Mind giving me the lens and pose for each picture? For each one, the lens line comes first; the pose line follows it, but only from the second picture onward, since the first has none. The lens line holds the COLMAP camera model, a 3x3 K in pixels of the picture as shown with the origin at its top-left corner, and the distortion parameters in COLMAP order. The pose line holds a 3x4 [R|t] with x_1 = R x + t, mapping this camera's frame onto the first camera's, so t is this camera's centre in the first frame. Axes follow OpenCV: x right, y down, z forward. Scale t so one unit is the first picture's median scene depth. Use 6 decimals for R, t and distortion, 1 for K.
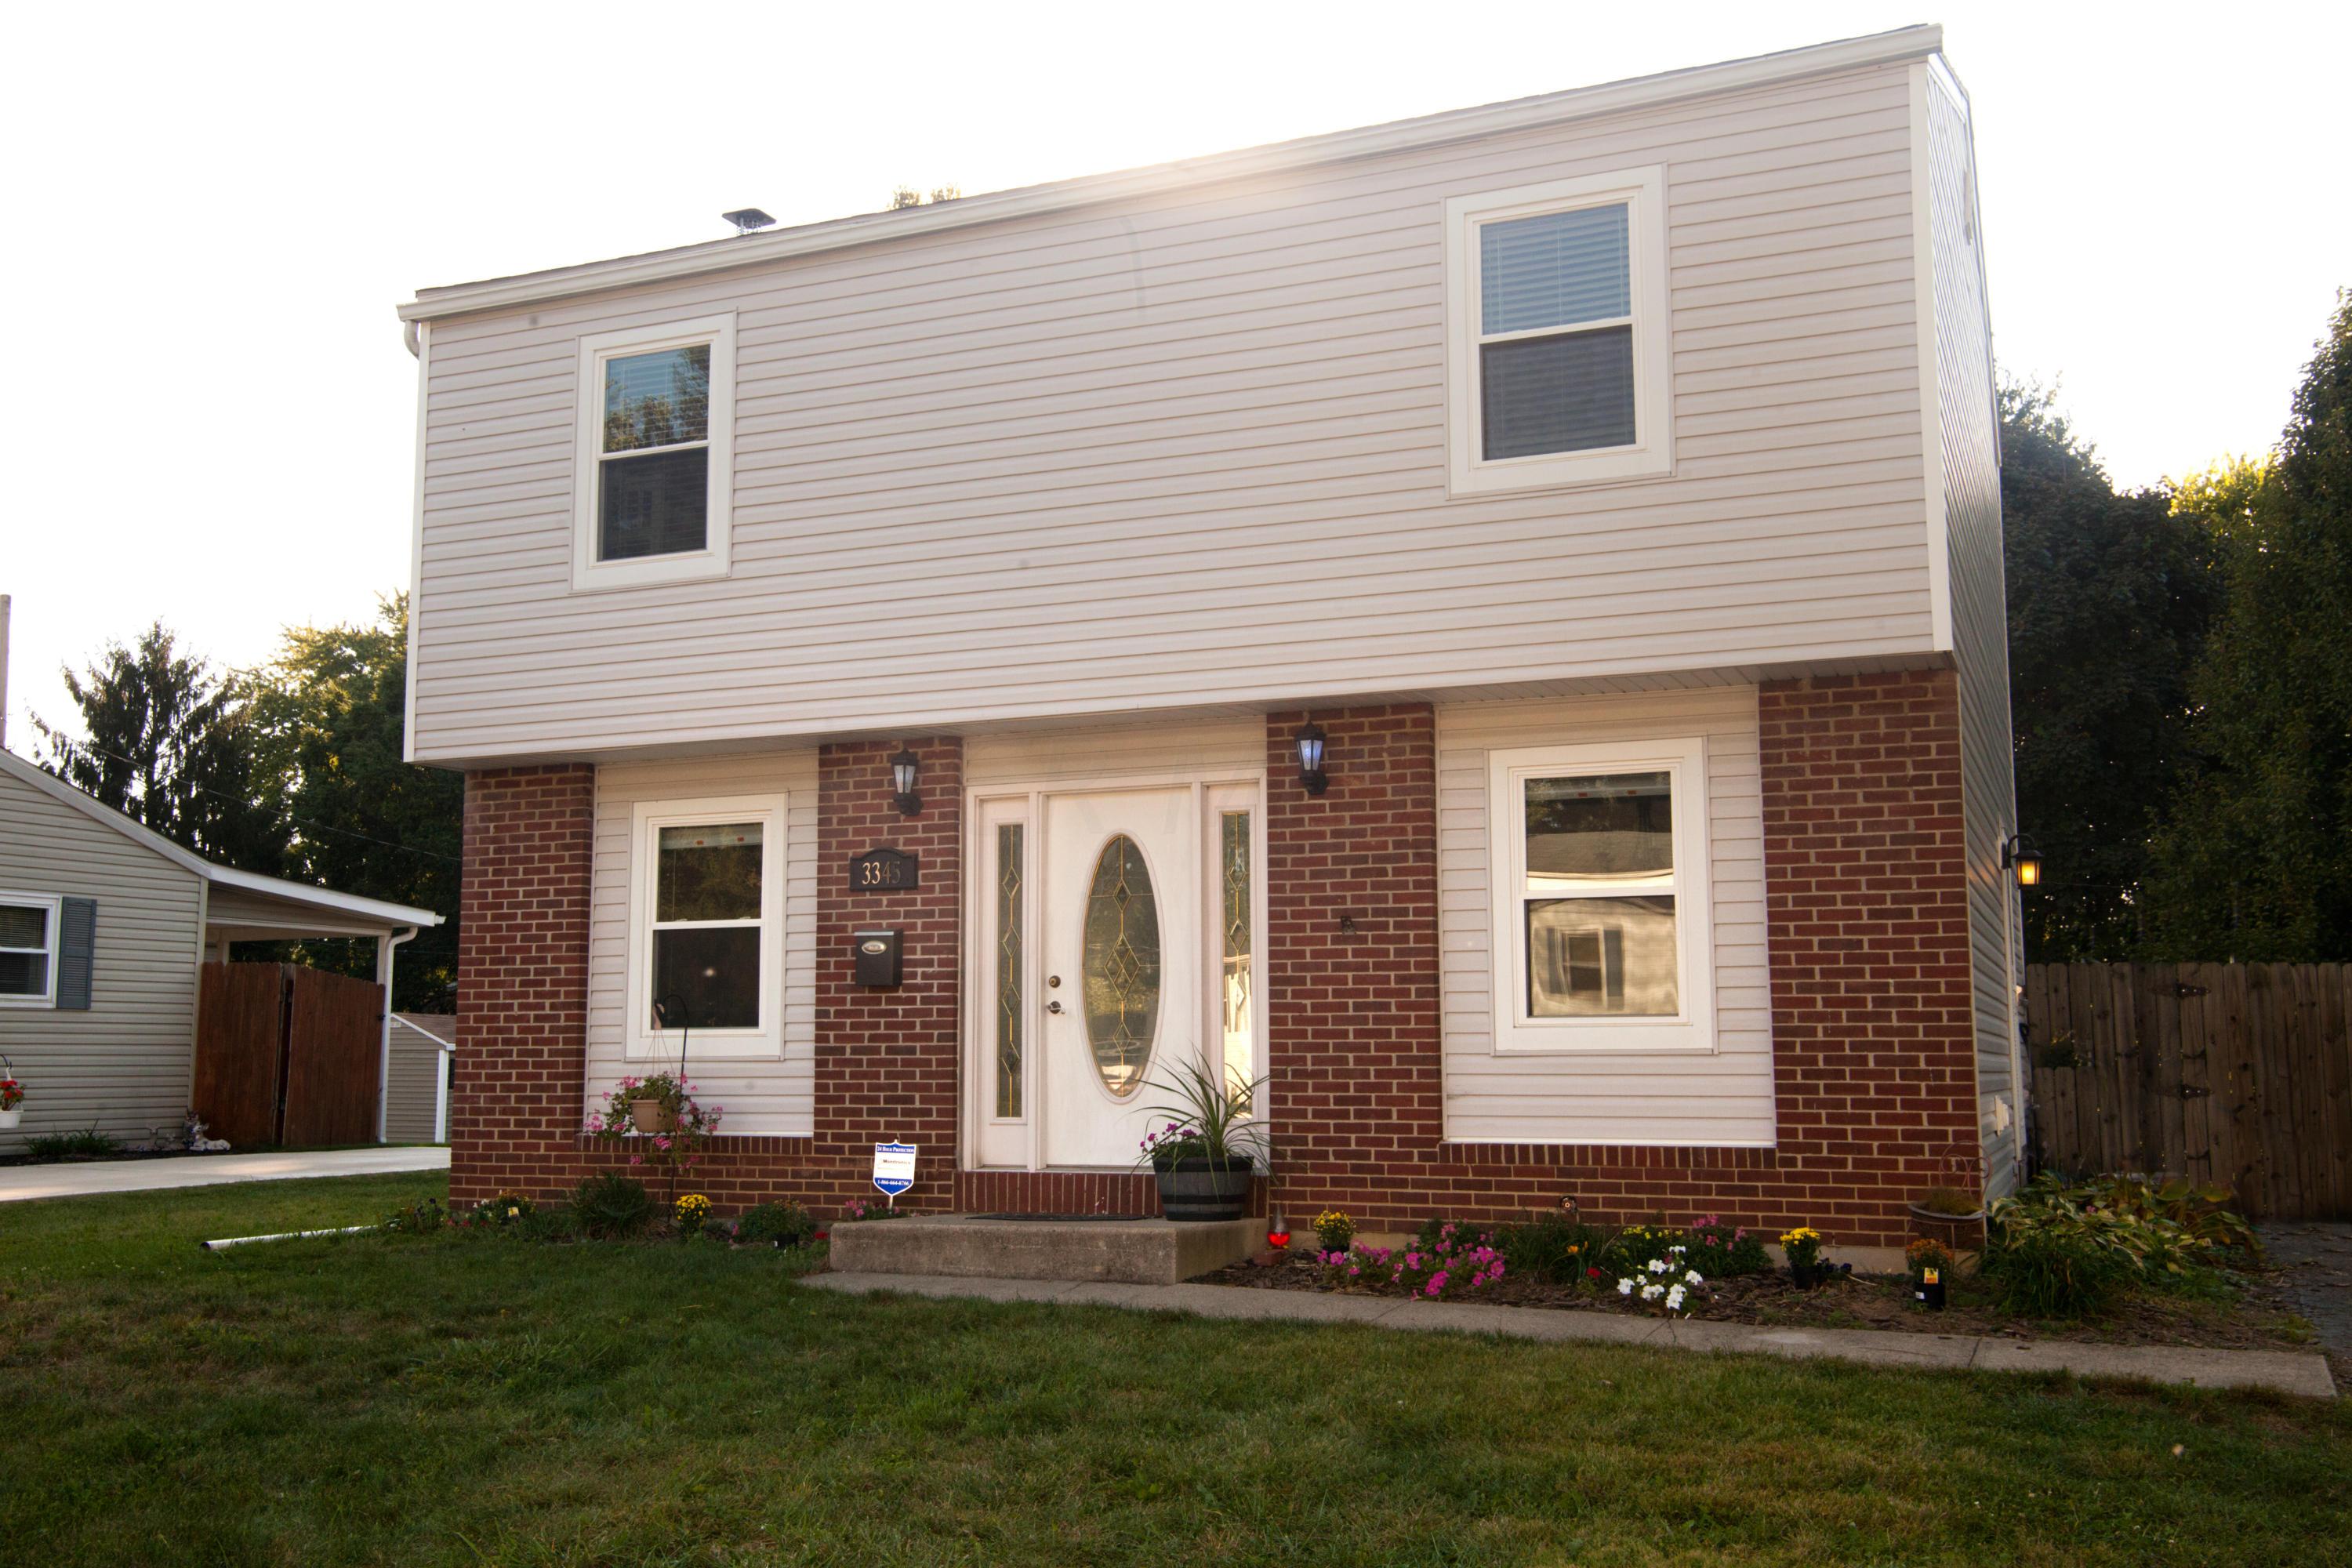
lens RADIAL K [[2219.5, 0, 1175.8], [0, 2219.5, 792.4], [0, 0, 1]] dist [0.041158, 0.000000]
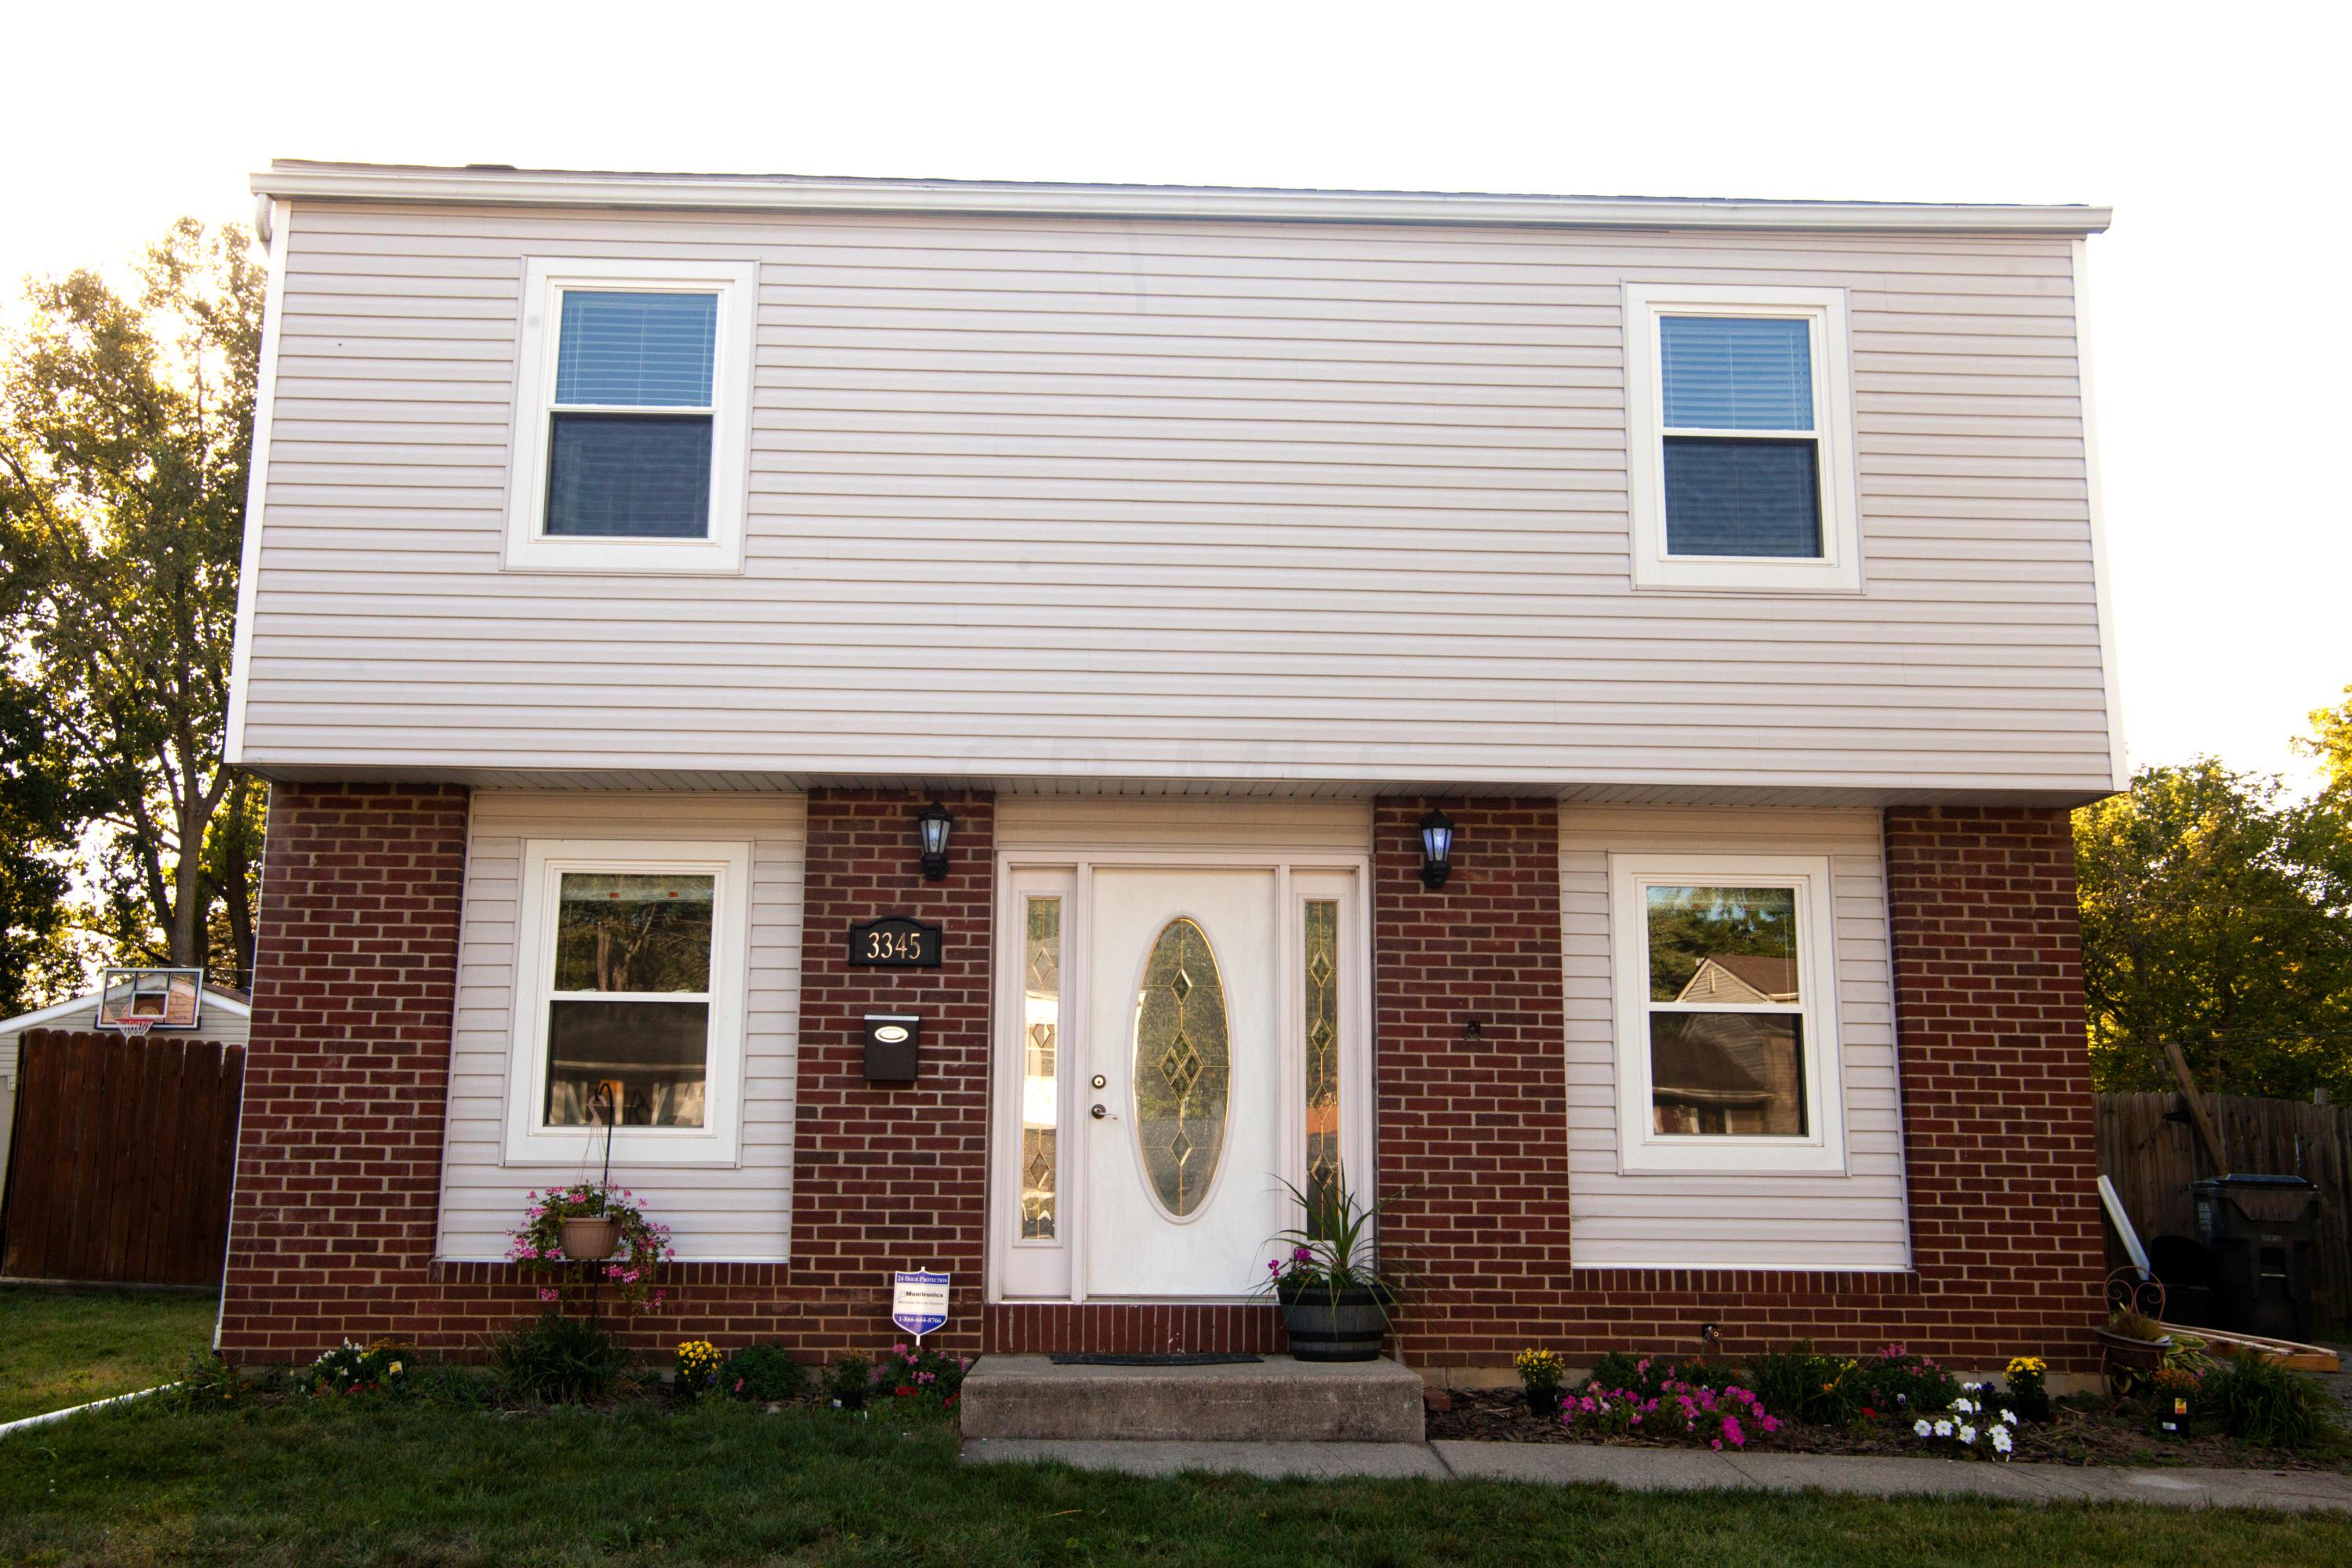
lens RADIAL K [[2128.1, 0, 1175.4], [0, 2128.1, 766.8], [0, 0, 1]] dist [0.005492, 0.034743]
pose [[0.904679, 0.085328, 0.417462, -0.415389], [-0.064509, 0.995878, -0.063756, 0.014577], [-0.421181, 0.030749, 0.906455, 0.243714]]
